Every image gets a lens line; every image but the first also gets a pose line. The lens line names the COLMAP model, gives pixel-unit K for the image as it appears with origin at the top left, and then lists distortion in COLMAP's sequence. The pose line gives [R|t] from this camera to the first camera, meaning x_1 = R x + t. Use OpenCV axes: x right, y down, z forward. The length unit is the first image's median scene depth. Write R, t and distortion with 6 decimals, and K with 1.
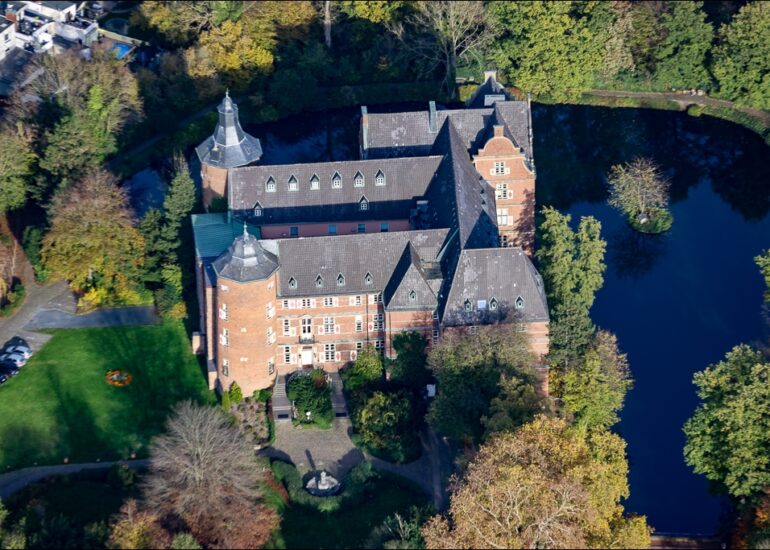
lens RADIAL K [[4705.0, 0, 384.9], [0, 4705.0, 274.9], [0, 0, 1]] dist [-0.204482, 0.000000]
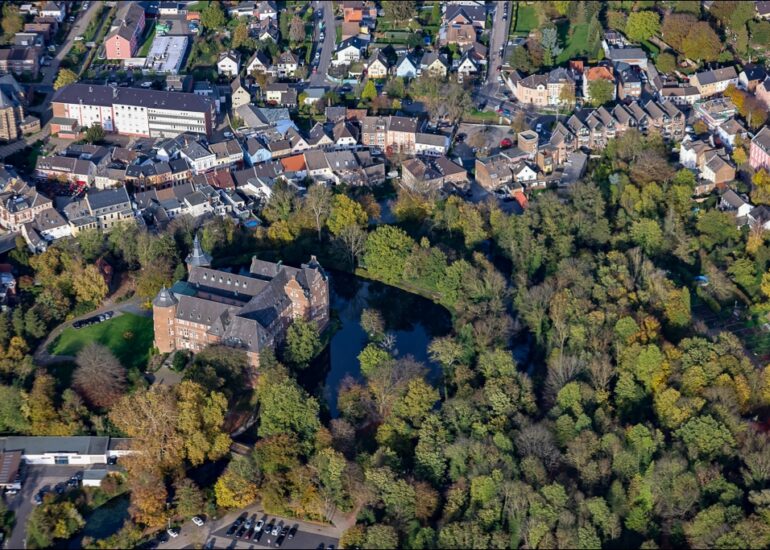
lens RADIAL K [[1946.6, 0, 387.8], [0, 1946.6, 271.9], [0, 0, 1]] dist [-0.314651, 0.000000]
pose [[0.882260, 0.240138, -0.404909, 0.470400], [-0.262044, 0.965055, 0.001373, -0.047621], [0.391089, 0.104893, 0.914356, 0.109279]]
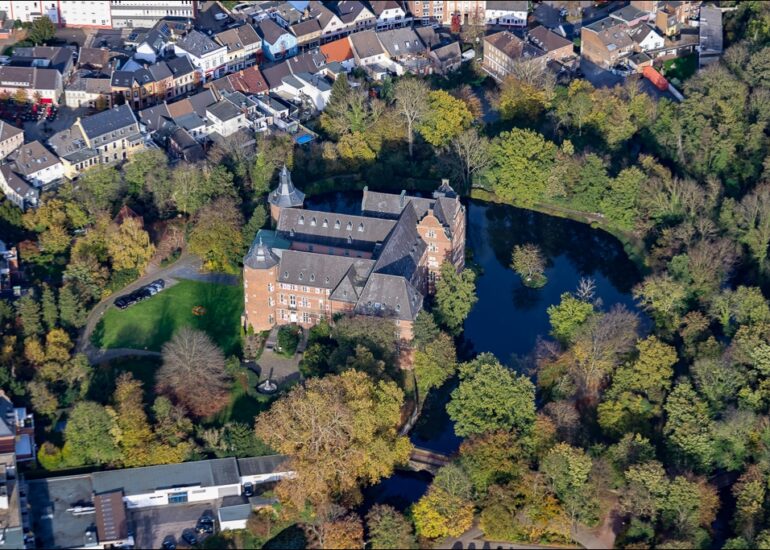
lens RADIAL K [[2606.9, 0, 382.3], [0, 2606.9, 277.0], [0, 0, 1]] dist [-0.171191, 0.000000]
pose [[0.947664, 0.177533, -0.265357, 0.271700], [-0.177990, 0.983774, 0.022526, -0.025697], [0.265050, 0.025884, 0.963887, 0.053629]]
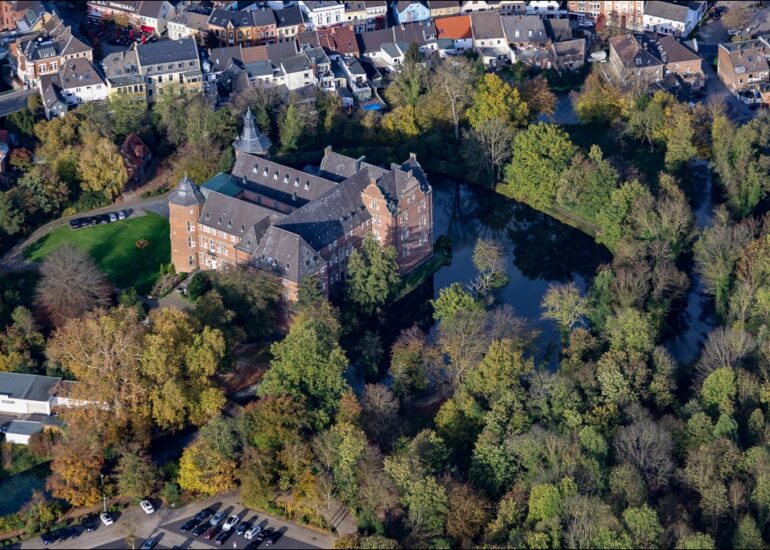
lens RADIAL K [[2919.5, 0, 385.6], [0, 2919.5, 274.6], [0, 0, 1]] dist [-0.092352, 0.000000]
pose [[0.757990, 0.324822, -0.565634, 0.618901], [-0.348689, 0.934660, 0.069471, -0.072796], [0.551241, 0.144573, 0.821725, 0.166855]]
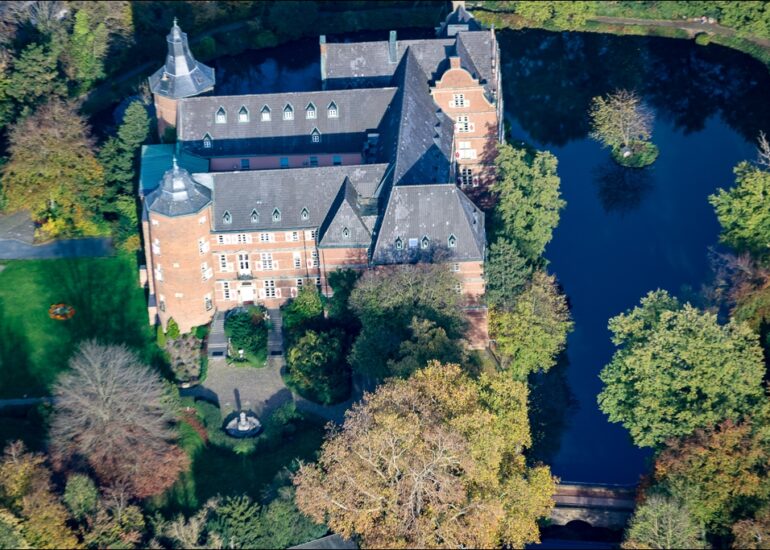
lens RADIAL K [[4717.4, 0, 385.5], [0, 4717.4, 274.3], [0, 0, 1]] dist [-0.153103, 0.000000]
pose [[0.992902, 0.013442, -0.118176, 0.126088], [-0.010361, 0.999591, 0.026648, -0.012695], [0.118486, -0.025234, 0.992635, 0.030055]]
